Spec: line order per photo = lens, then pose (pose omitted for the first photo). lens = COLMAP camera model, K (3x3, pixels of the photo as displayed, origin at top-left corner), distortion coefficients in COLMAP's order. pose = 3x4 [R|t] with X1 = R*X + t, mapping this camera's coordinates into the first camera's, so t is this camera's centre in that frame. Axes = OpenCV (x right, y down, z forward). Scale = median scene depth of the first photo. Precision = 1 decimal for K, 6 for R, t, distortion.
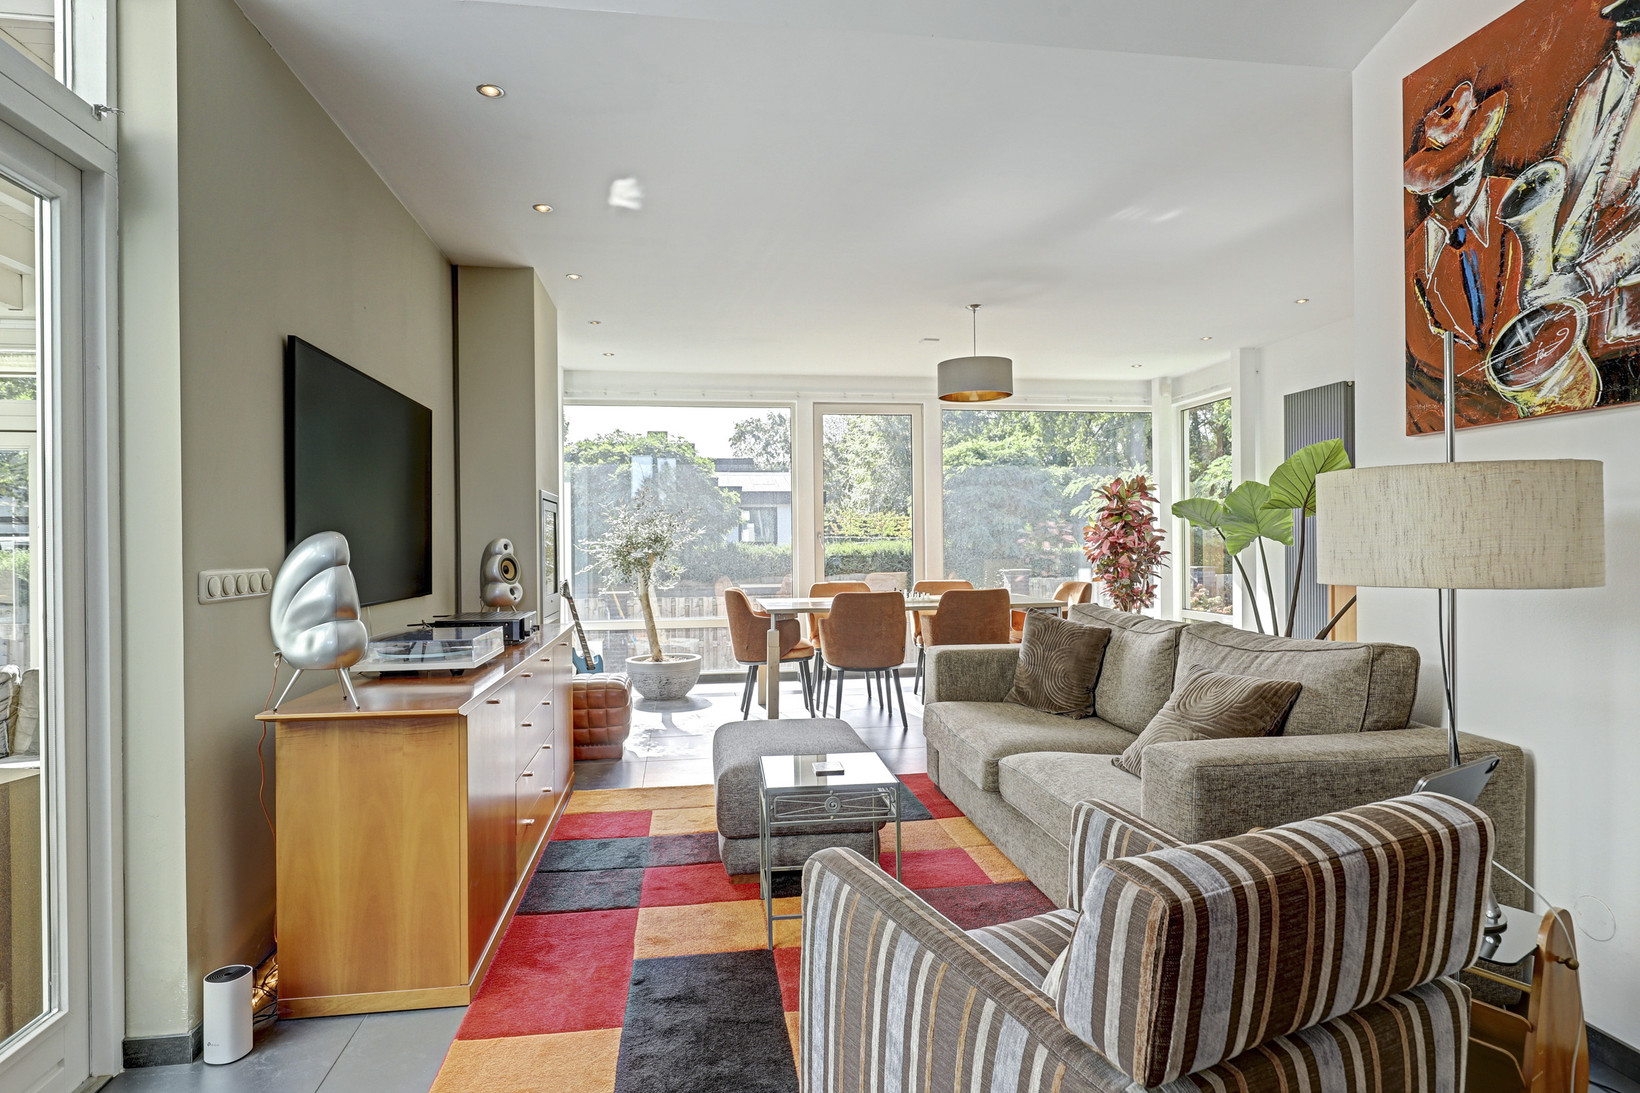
lens RADIAL K [[902.4, 0, 833.8], [0, 902.4, 549.0], [0, 0, 1]] dist [-0.001690, -0.002399]
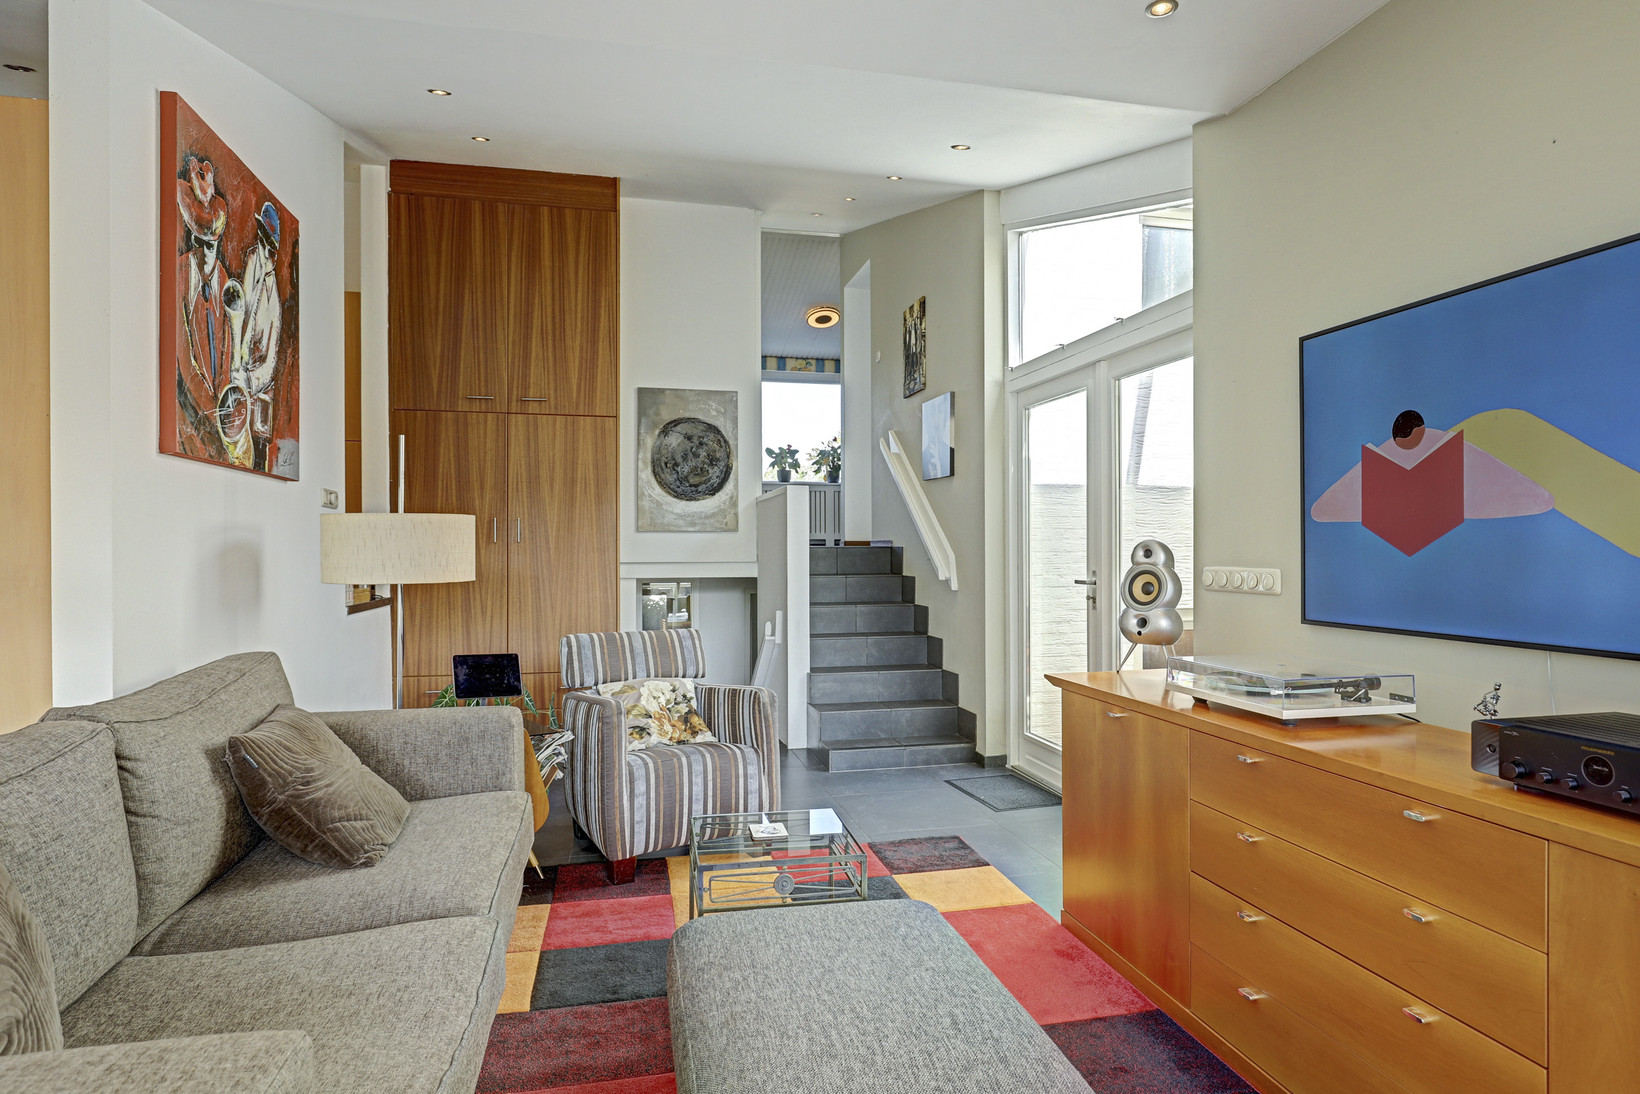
lens RADIAL K [[902.4, 0, 823.1], [0, 902.4, 552.1], [0, 0, 1]] dist [-0.001690, -0.002399]
pose [[-0.997458, -0.000347, -0.071261, -0.006233], [-0.001058, 0.999950, 0.009928, -0.028818], [0.071254, 0.009979, -0.997408, 2.222404]]
